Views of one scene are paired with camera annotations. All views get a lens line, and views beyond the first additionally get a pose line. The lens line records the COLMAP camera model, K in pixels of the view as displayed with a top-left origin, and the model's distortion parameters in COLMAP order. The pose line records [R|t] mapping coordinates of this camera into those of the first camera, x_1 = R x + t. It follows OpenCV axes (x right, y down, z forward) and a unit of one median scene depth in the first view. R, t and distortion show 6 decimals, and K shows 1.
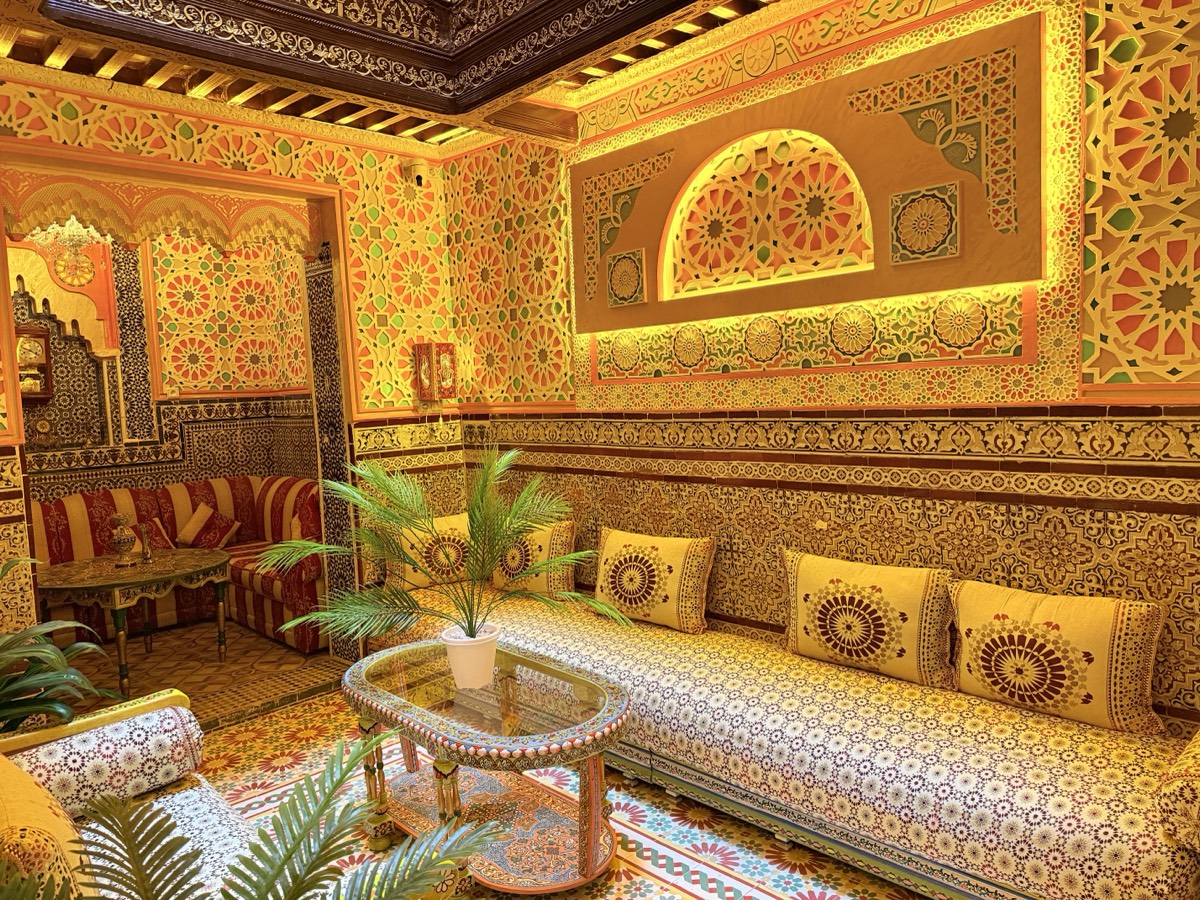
lens RADIAL K [[845.0, 0, 592.8], [0, 845.0, 453.0], [0, 0, 1]] dist [0.055727, -0.072066]
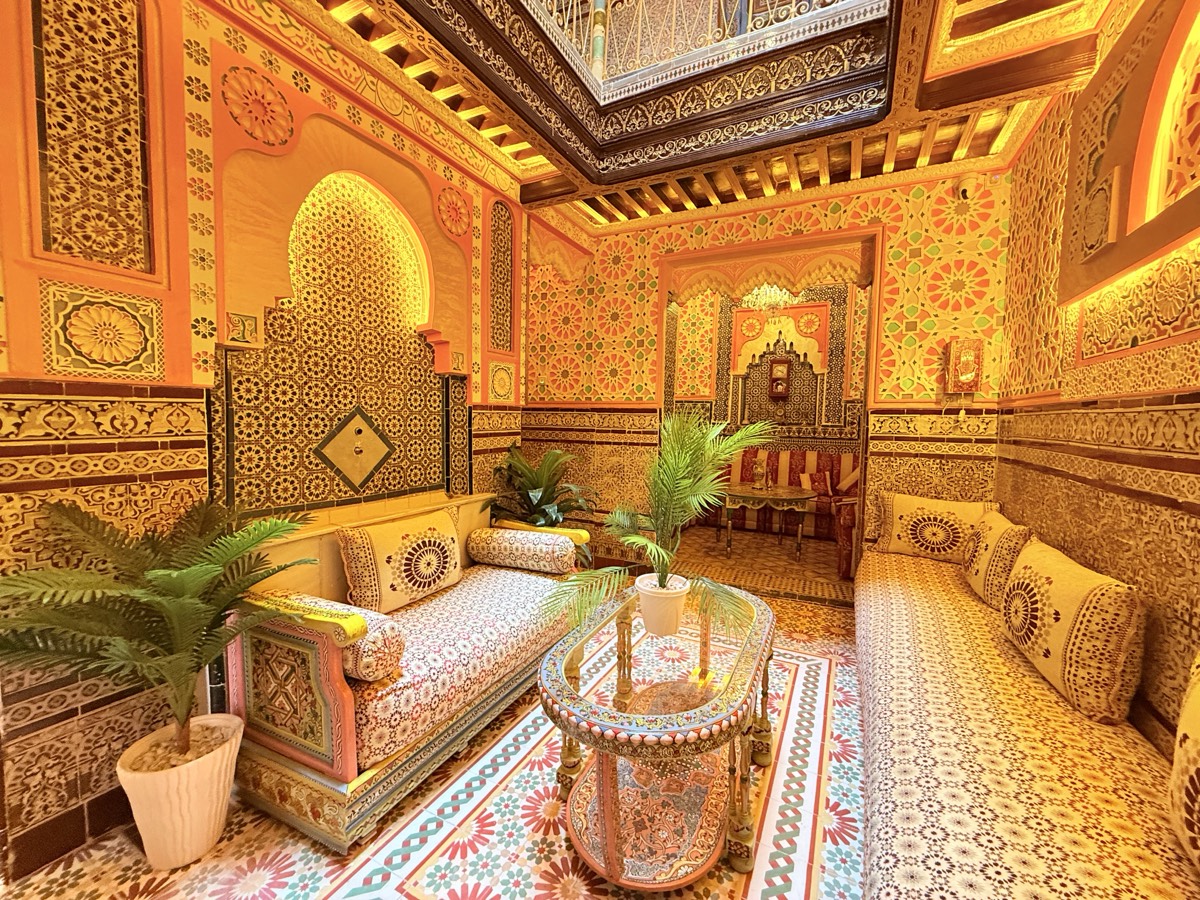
lens RADIAL K [[476.8, 0, 596.6], [0, 476.8, 447.9], [0, 0, 1]] dist [0.000495, 0.000002]
pose [[0.314767, 0.109233, -0.942862, 0.366354], [-0.105081, 0.991260, 0.079760, 0.009216], [0.943334, 0.073971, 0.323495, 0.520391]]
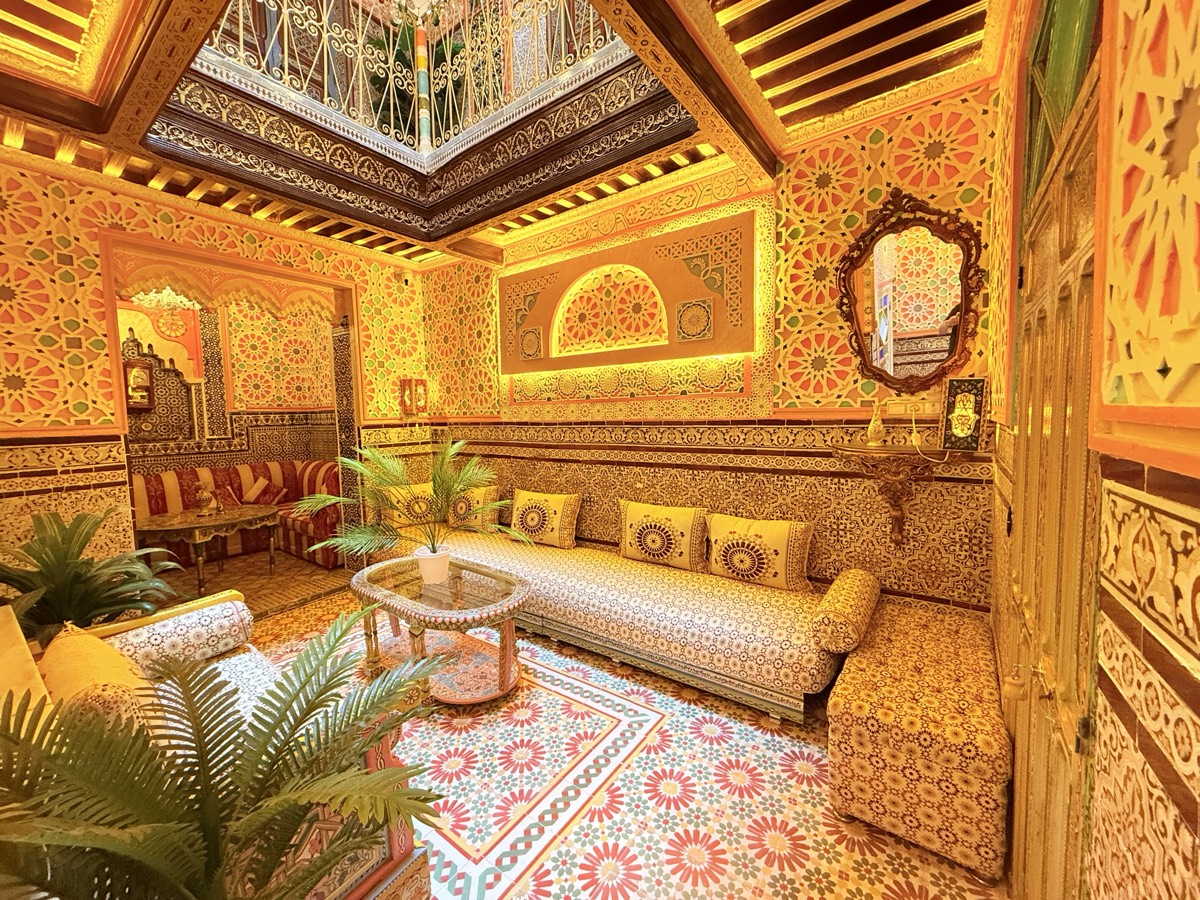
lens RADIAL K [[476.8, 0, 596.1], [0, 476.8, 448.0], [0, 0, 1]] dist [0.000495, 0.000002]
pose [[0.984268, 0.010505, 0.176371, 0.001304], [-0.008590, 0.999896, -0.011620, 0.018102], [-0.176475, 0.009922, 0.984255, 0.023411]]
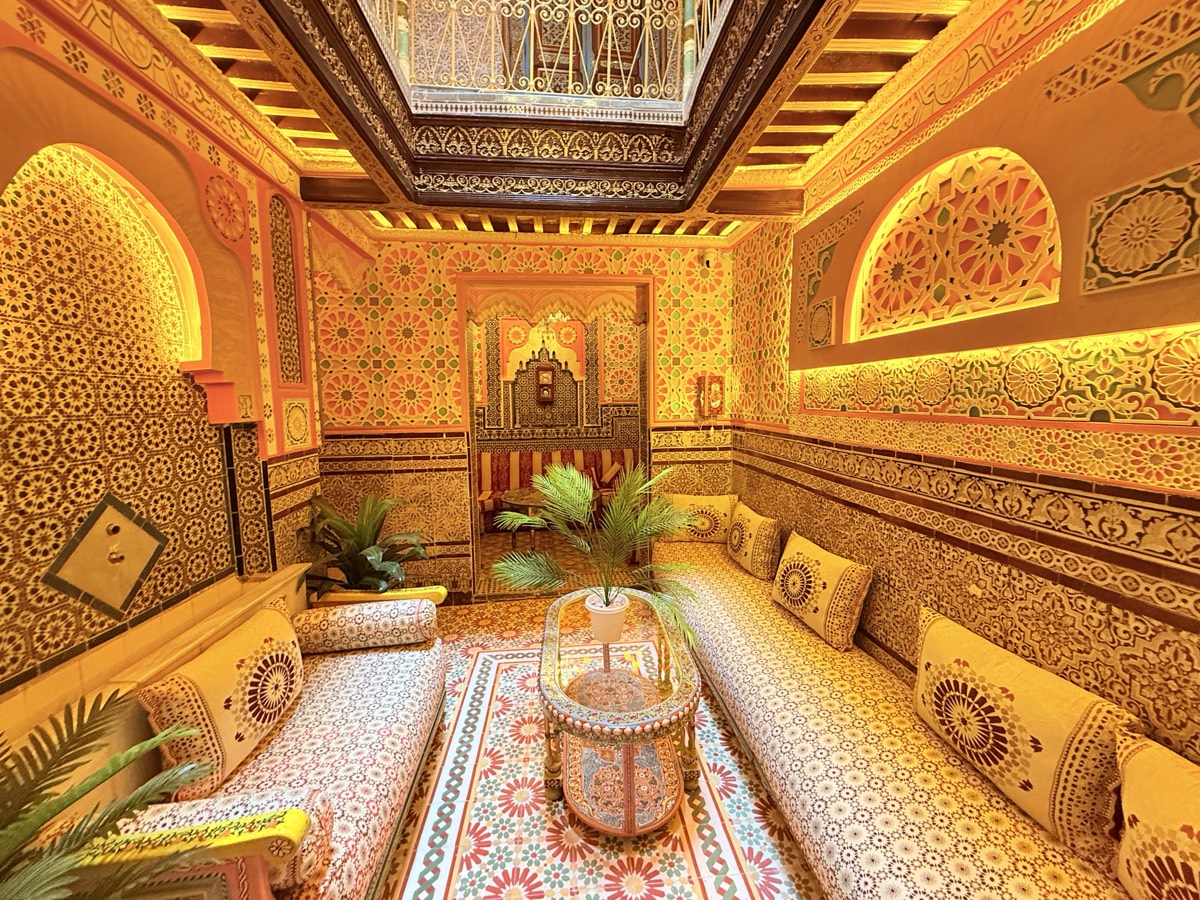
lens RADIAL K [[476.8, 0, 596.2], [0, 476.8, 448.1], [0, 0, 1]] dist [0.000495, 0.000002]
pose [[0.777699, 0.099262, -0.620750, 0.252032], [-0.071002, 0.995006, 0.070155, -0.072400], [0.624614, -0.010485, 0.780863, 0.342399]]
